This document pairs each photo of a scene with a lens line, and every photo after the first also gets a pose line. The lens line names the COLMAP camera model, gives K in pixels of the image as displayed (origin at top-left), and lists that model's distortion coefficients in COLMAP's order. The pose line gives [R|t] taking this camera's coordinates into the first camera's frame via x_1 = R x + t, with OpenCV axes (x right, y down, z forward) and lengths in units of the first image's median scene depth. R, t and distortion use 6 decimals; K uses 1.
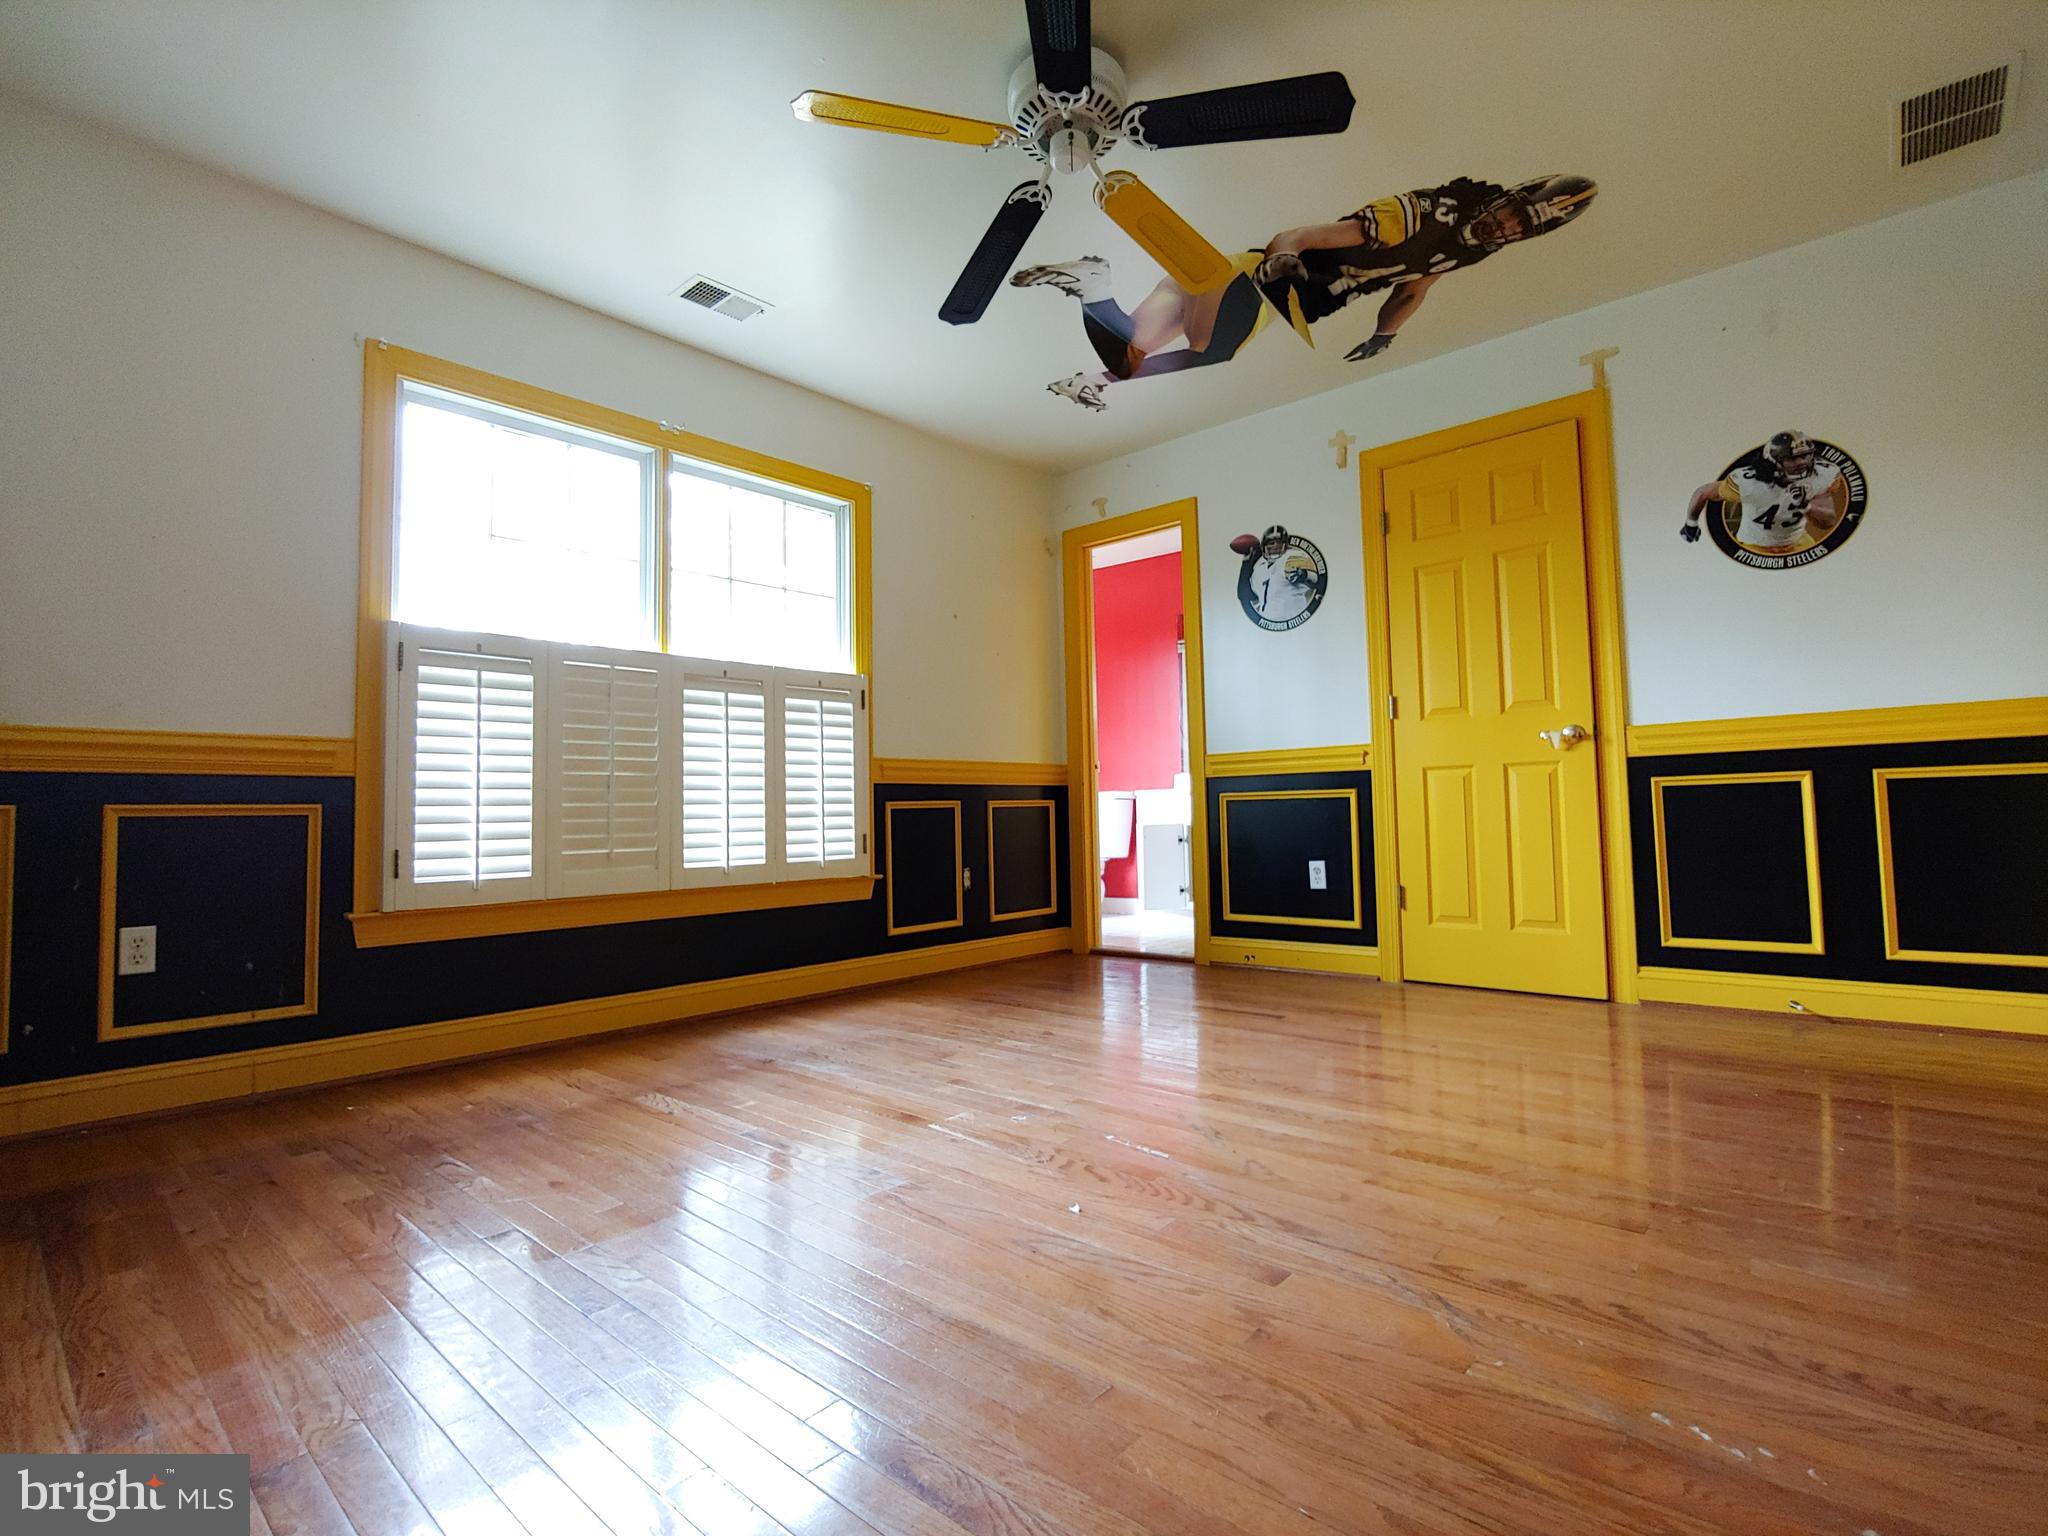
lens RADIAL K [[976.2, 0, 1026.2], [0, 976.2, 760.7], [0, 0, 1]] dist [-0.022514, 0.000974]
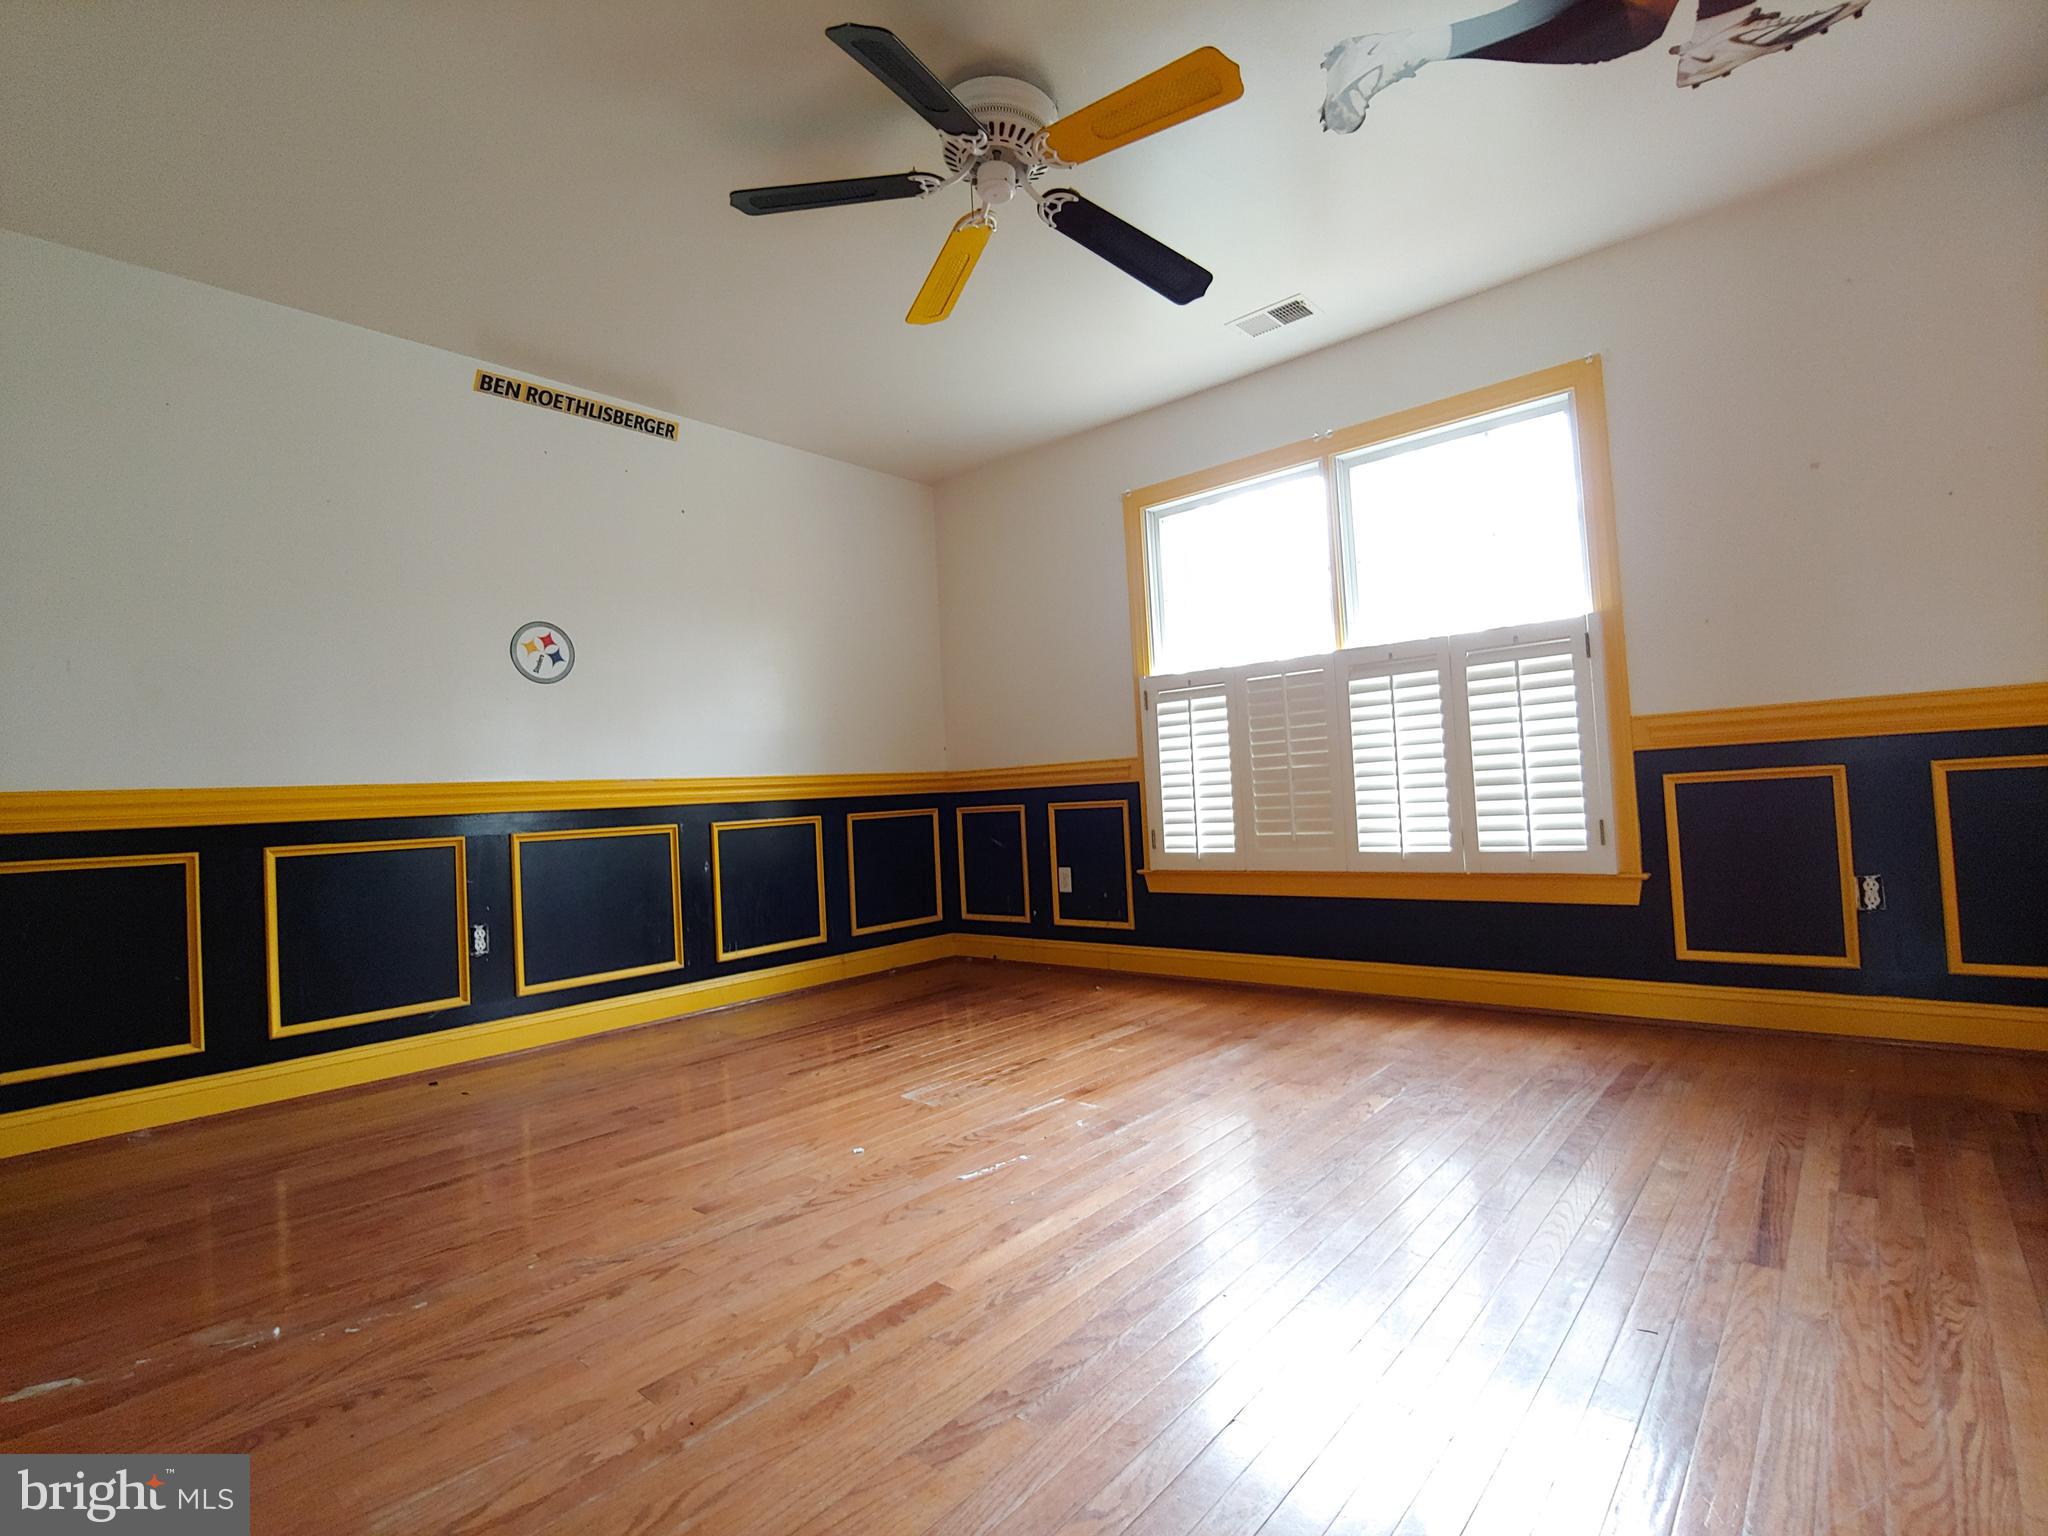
lens RADIAL K [[976.2, 0, 1026.2], [0, 976.2, 760.7], [0, 0, 1]] dist [-0.022514, 0.000974]
pose [[0.015350, -0.017969, -0.999721, 0.837314], [0.107757, 0.994045, -0.016213, -0.010745], [0.994059, -0.107478, 0.017195, 0.766023]]
